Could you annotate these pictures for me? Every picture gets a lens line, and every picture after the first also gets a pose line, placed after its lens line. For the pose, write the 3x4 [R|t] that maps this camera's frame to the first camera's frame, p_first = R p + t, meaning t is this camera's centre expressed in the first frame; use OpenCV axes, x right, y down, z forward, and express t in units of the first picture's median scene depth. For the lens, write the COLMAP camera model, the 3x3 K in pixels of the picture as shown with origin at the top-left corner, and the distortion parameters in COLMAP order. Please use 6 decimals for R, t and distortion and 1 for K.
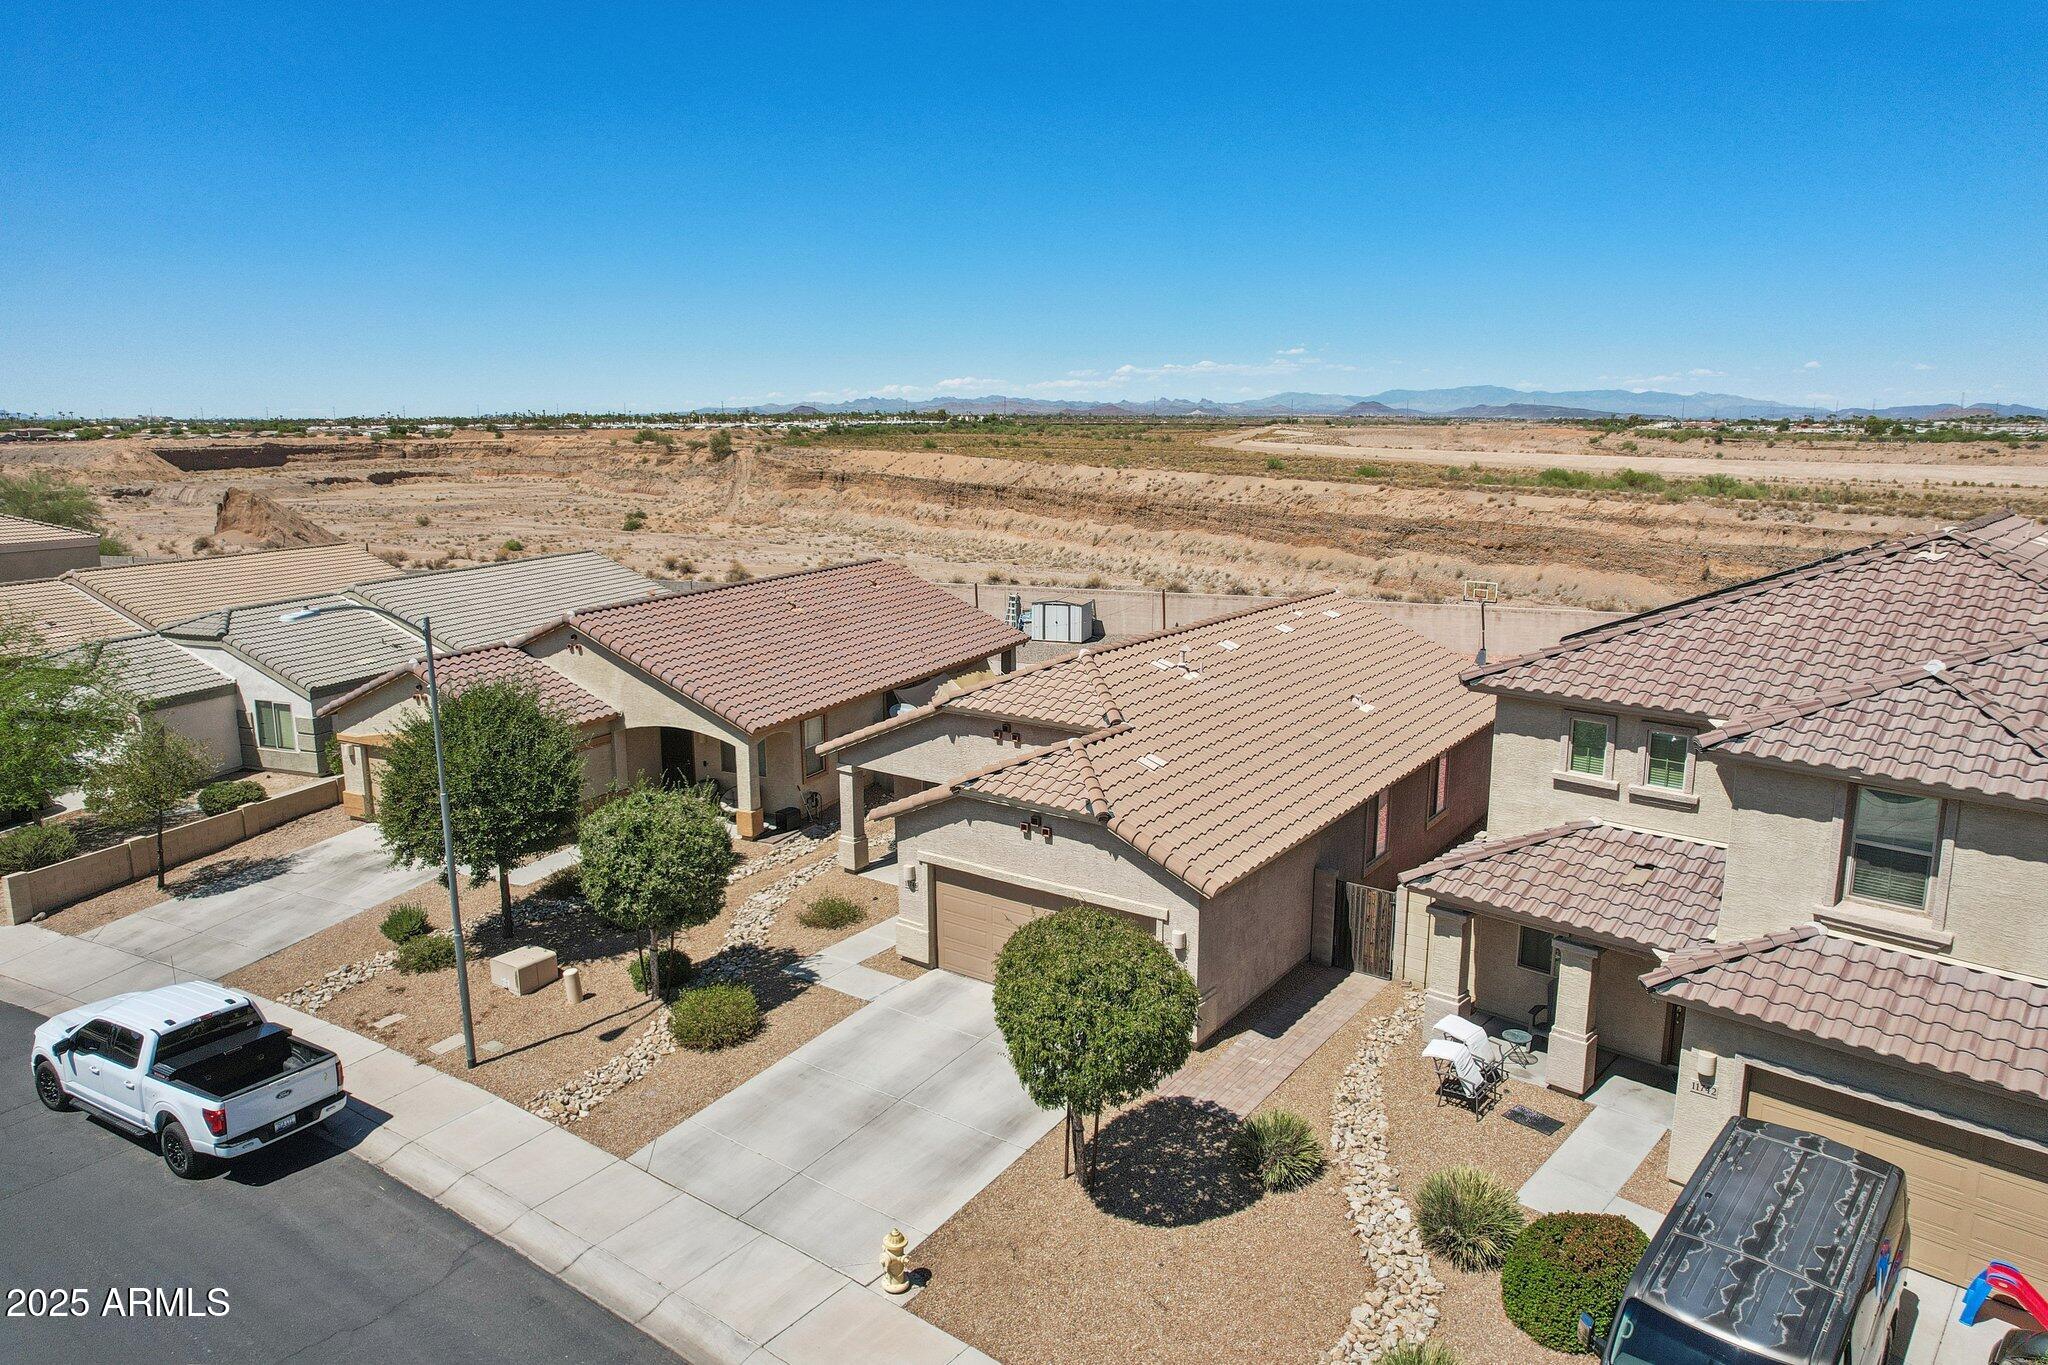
lens RADIAL K [[1330.9, 0, 1056.4], [0, 1330.9, 683.4], [0, 0, 1]] dist [-0.070541, 0.055812]
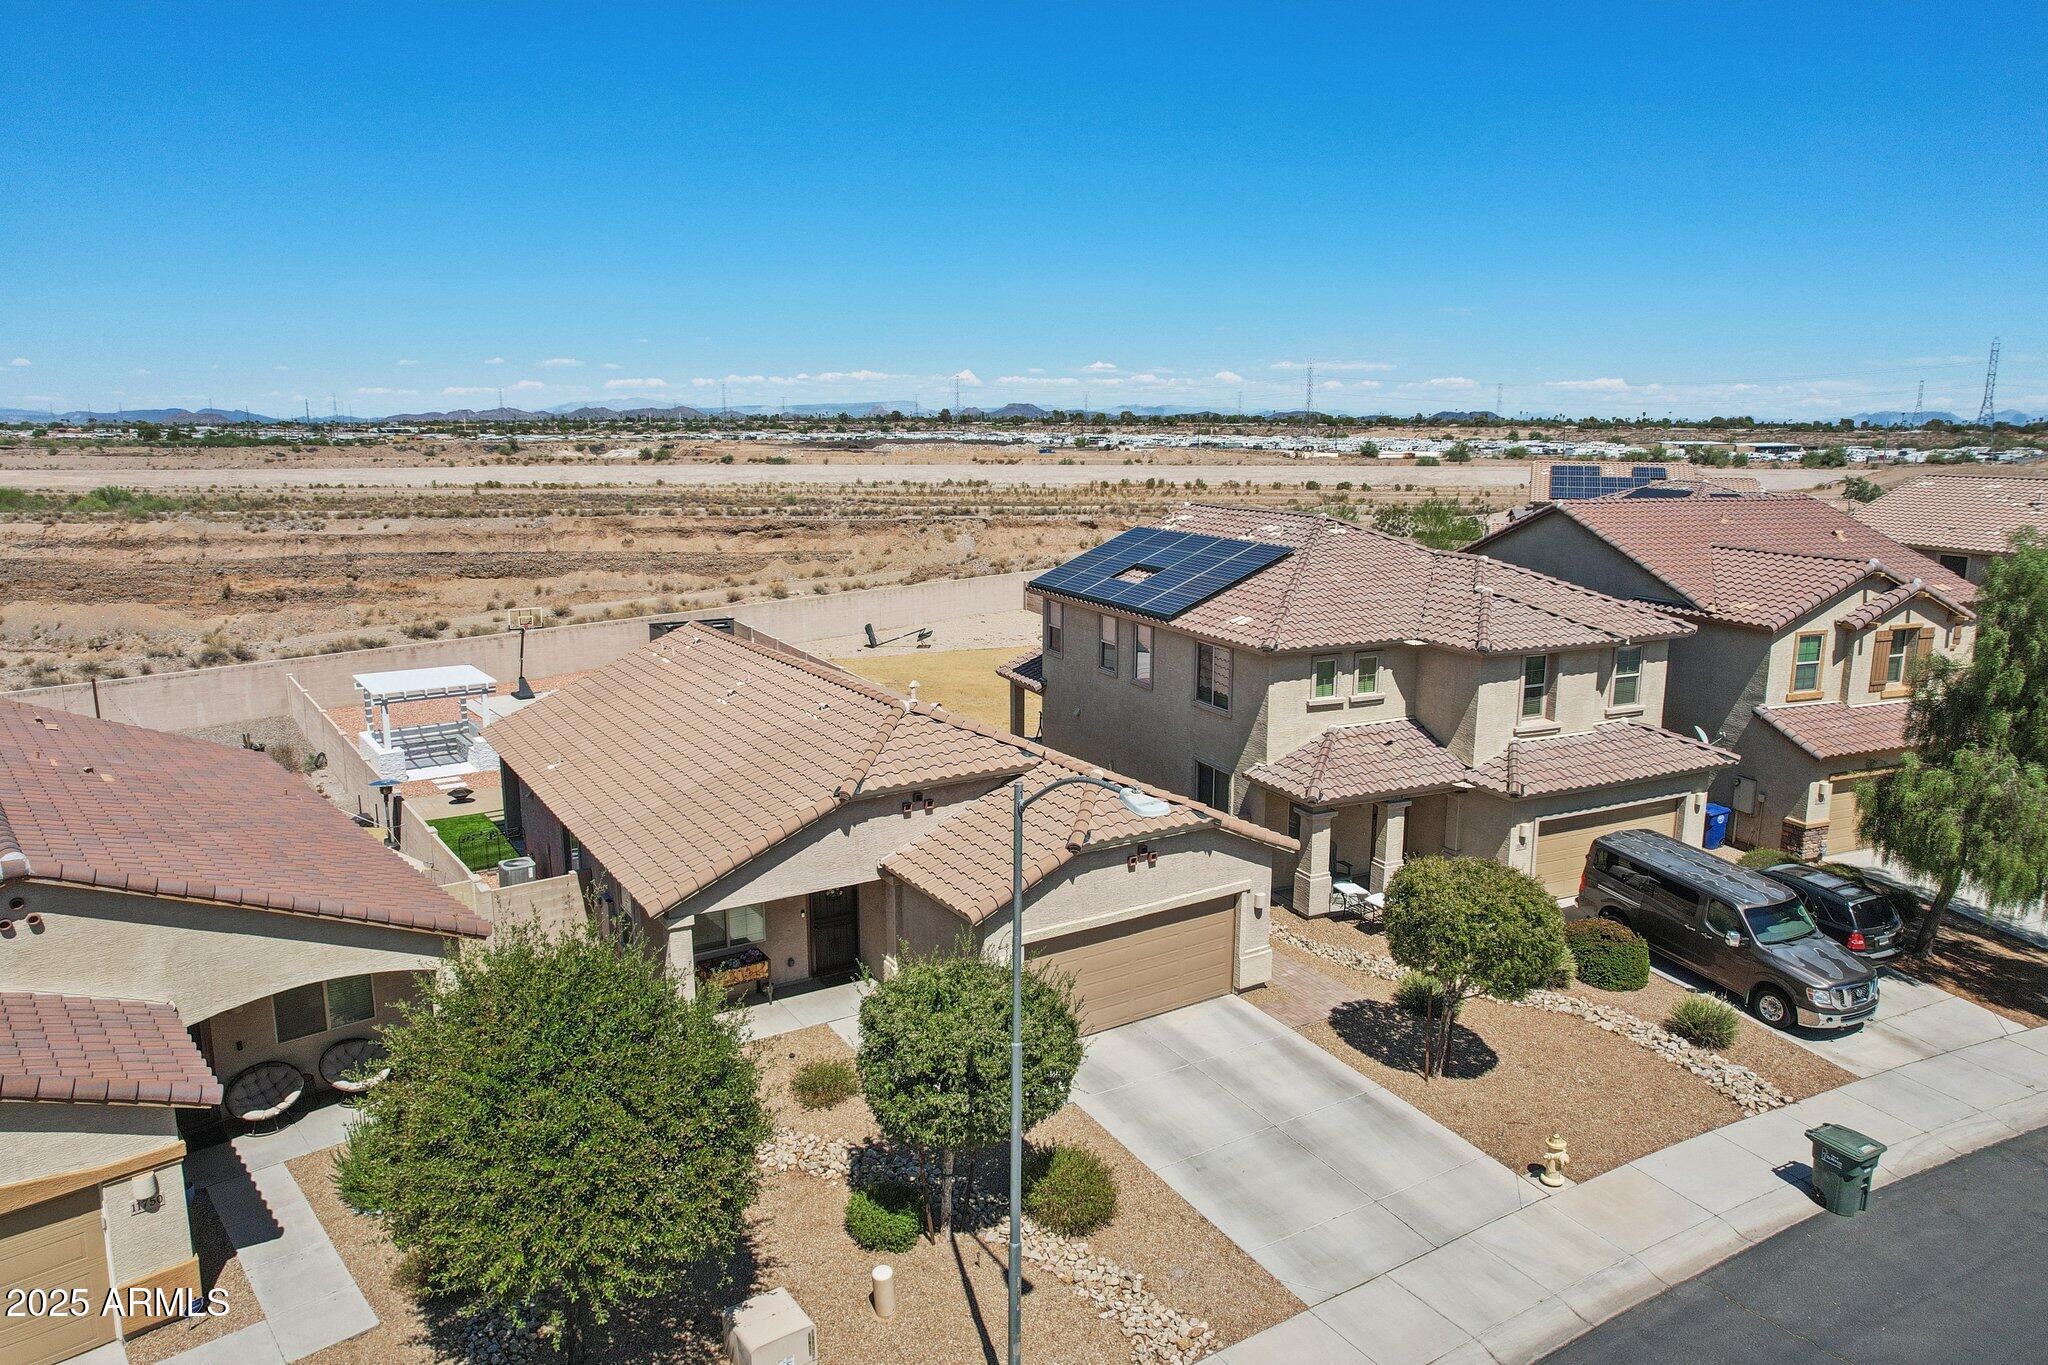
lens RADIAL K [[1306.9, 0, 1056.3], [0, 1306.9, 674.7], [0, 0, 1]] dist [-0.070123, 0.058749]
pose [[0.376679, -0.168363, 0.910915, -0.107784], [0.173953, 0.978707, 0.108960, -0.017391], [-0.909864, 0.117413, 0.397946, 0.073702]]
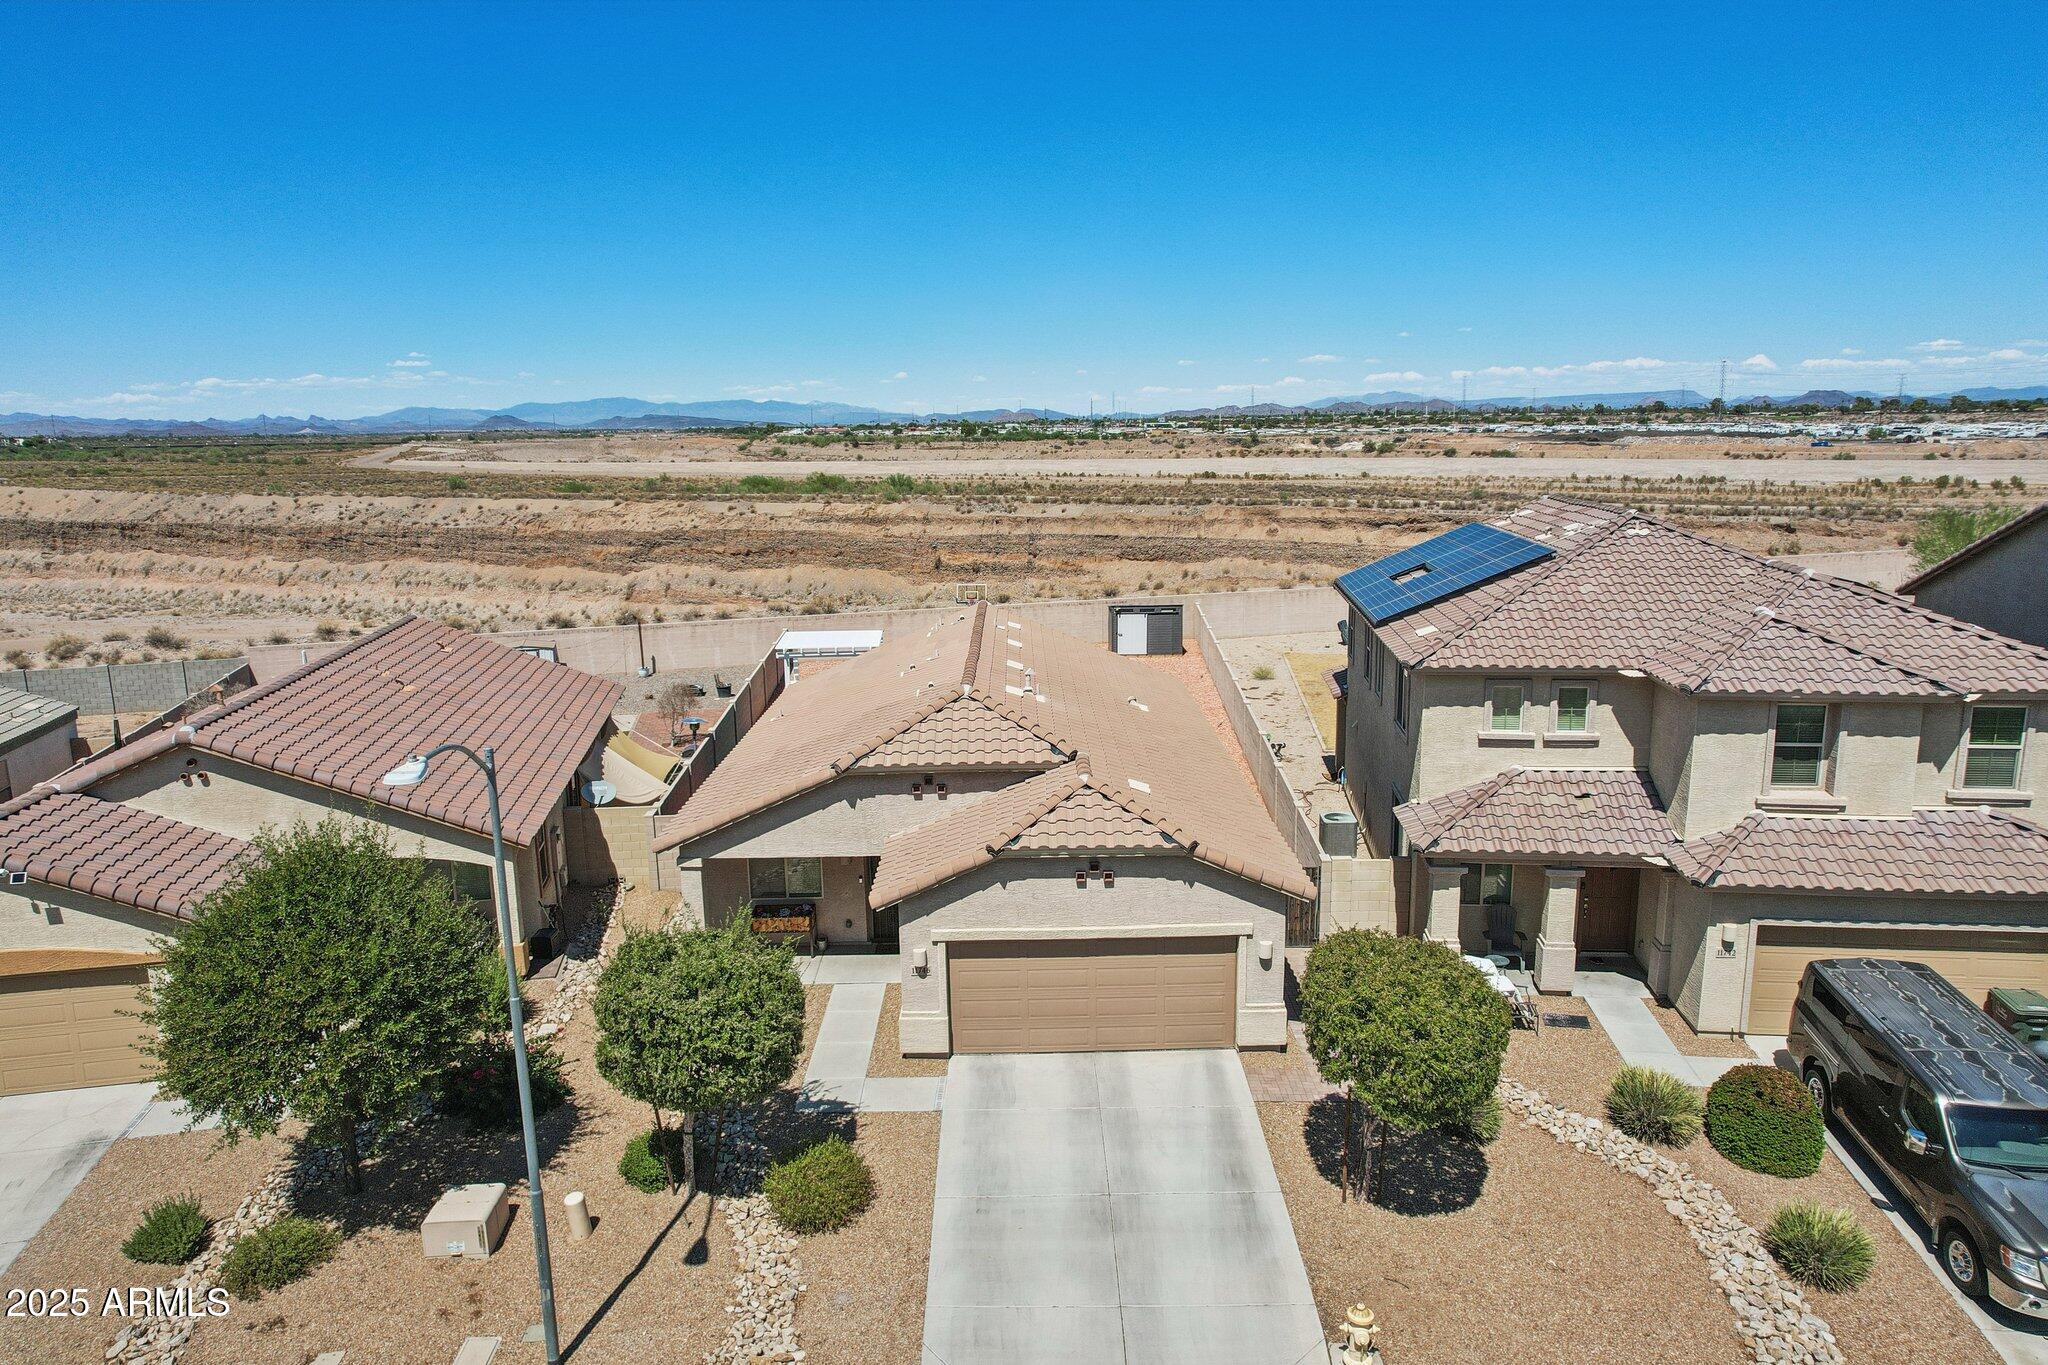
lens RADIAL K [[1306.9, 0, 1056.3], [0, 1306.9, 674.7], [0, 0, 1]] dist [-0.070123, 0.058749]
pose [[0.807400, -0.120260, 0.577618, -0.063965], [0.126659, 0.991511, 0.029387, -0.007214], [-0.576249, 0.049433, 0.815778, 0.028807]]
